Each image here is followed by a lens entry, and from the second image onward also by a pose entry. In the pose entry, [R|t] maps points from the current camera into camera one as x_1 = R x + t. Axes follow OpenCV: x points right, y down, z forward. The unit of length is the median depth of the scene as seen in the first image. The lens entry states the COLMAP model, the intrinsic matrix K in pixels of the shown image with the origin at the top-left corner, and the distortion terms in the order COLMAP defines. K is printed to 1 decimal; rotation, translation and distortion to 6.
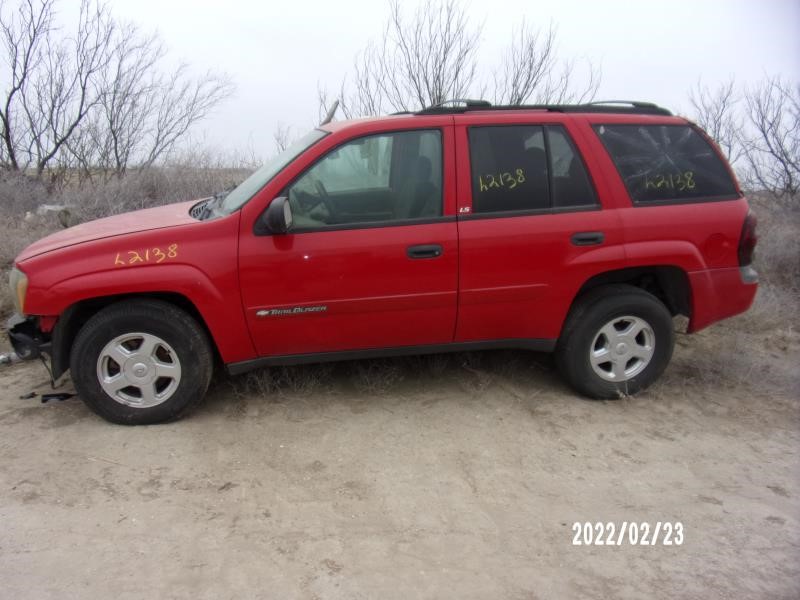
lens RADIAL K [[560.5, 0, 377.4], [0, 560.5, 300.7], [0, 0, 1]] dist [-0.034319, 0.002944]
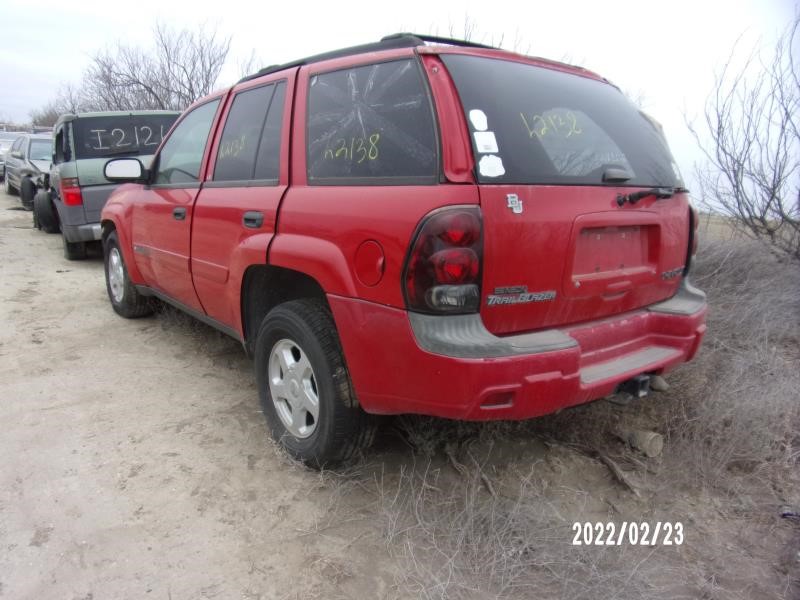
lens RADIAL K [[560.5, 0, 377.4], [0, 560.5, 300.7], [0, 0, 1]] dist [-0.034319, 0.002944]
pose [[0.529608, 0.213129, -0.821031, 1.192251], [-0.294831, 0.953823, 0.057419, -0.102332], [0.795356, 0.211656, 0.567989, 0.750516]]
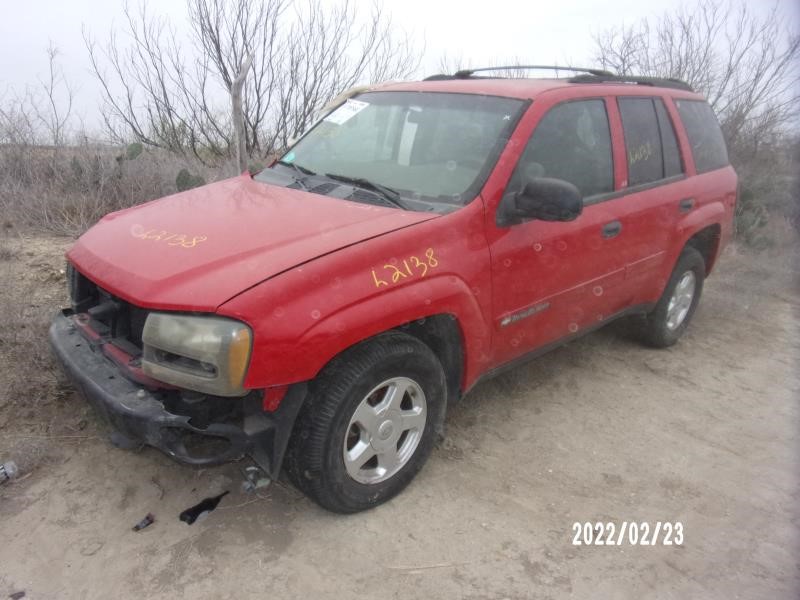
lens RADIAL K [[560.5, 0, 377.4], [0, 560.5, 300.7], [0, 0, 1]] dist [-0.034319, 0.002944]
pose [[0.852764, -0.148613, 0.500708, -0.745781], [0.119262, 0.988744, 0.090348, -0.100947], [-0.508499, -0.017330, 0.860888, 0.381484]]
